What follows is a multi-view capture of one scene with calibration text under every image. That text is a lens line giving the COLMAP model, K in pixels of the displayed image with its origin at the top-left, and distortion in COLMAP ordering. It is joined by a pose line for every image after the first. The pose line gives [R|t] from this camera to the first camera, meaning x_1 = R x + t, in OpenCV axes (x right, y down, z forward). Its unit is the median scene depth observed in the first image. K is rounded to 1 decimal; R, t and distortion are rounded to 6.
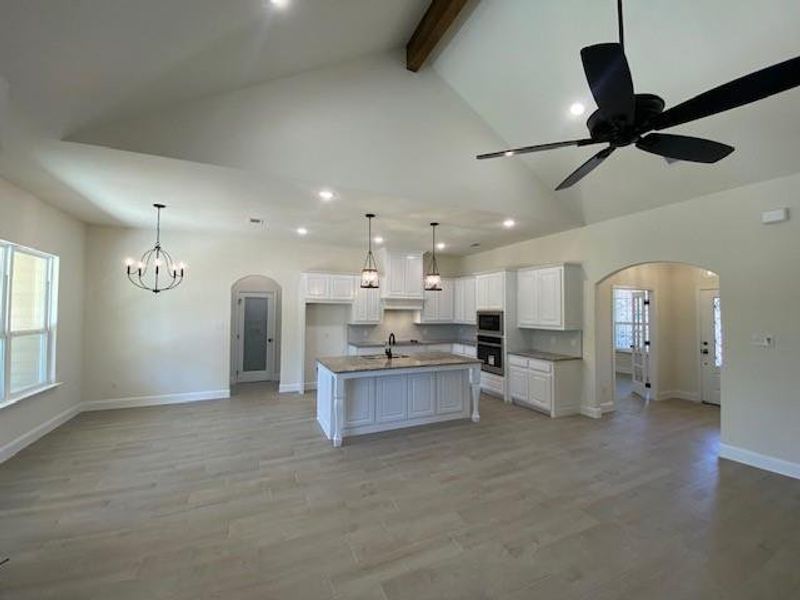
lens RADIAL K [[324.2, 0, 397.7], [0, 324.2, 302.1], [0, 0, 1]] dist [0.018878, -0.018810]
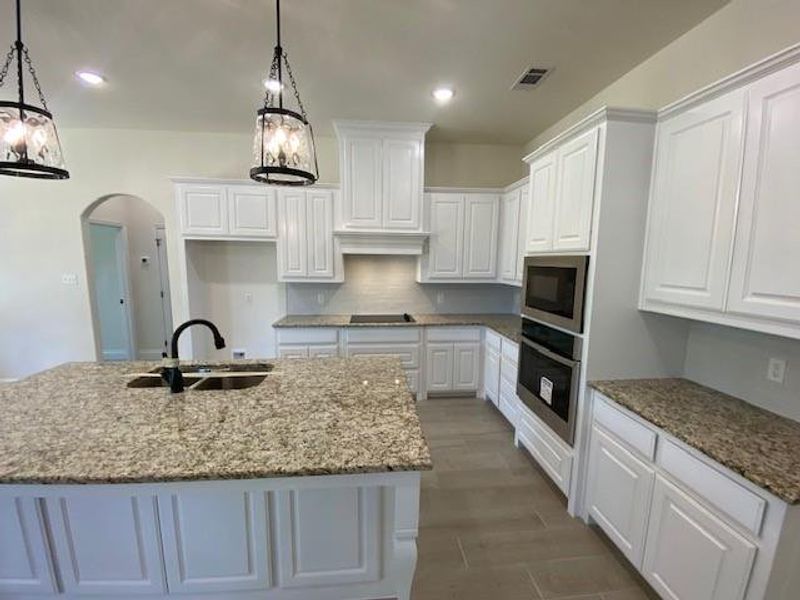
lens RADIAL K [[324.2, 0, 397.7], [0, 324.2, 302.1], [0, 0, 1]] dist [0.018878, -0.018810]
pose [[0.939452, 0.049075, -0.339147, 0.257711], [0.002140, 0.988833, 0.149014, 0.023663], [0.342673, -0.140717, 0.928856, 0.627409]]
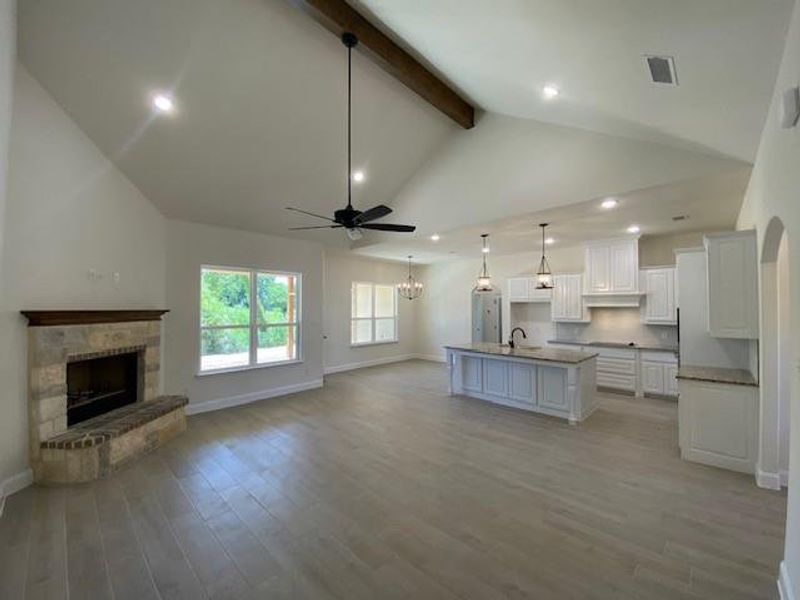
lens RADIAL K [[324.2, 0, 397.7], [0, 324.2, 302.1], [0, 0, 1]] dist [0.018878, -0.018810]
pose [[0.358071, -0.022756, -0.933417, 0.766992], [0.025225, 0.999574, -0.014693, 0.009779], [0.933353, -0.018284, 0.358493, 0.152587]]
